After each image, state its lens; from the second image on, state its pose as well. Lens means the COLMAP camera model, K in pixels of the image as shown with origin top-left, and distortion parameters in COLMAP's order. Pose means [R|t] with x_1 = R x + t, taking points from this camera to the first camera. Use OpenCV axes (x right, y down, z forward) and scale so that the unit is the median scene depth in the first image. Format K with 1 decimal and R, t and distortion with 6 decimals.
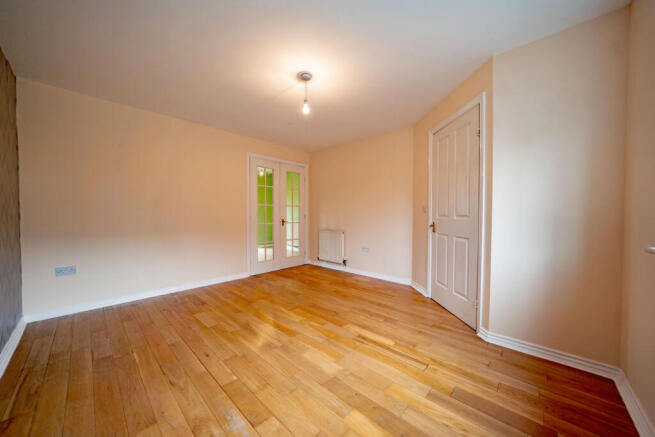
lens RADIAL K [[228.6, 0, 323.7], [0, 228.6, 218.6], [0, 0, 1]] dist [-0.026598, 0.000098]
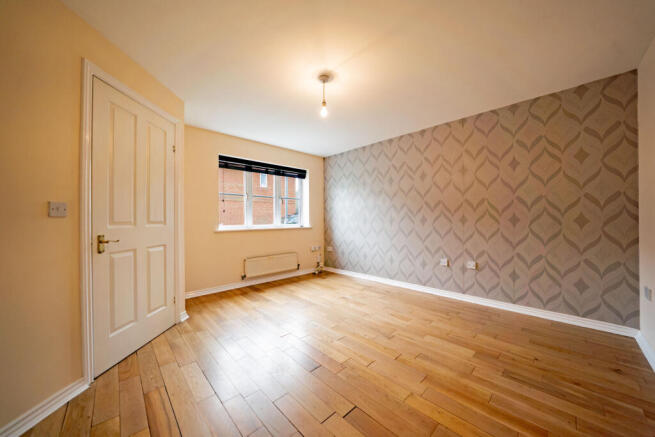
lens RADIAL K [[228.6, 0, 323.7], [0, 228.6, 218.6], [0, 0, 1]] dist [-0.026598, 0.000098]
pose [[-0.997516, 0.008128, 0.069974, -0.140516], [0.009030, 0.999880, 0.012573, -0.035842], [-0.069863, 0.013173, -0.997470, 1.974800]]
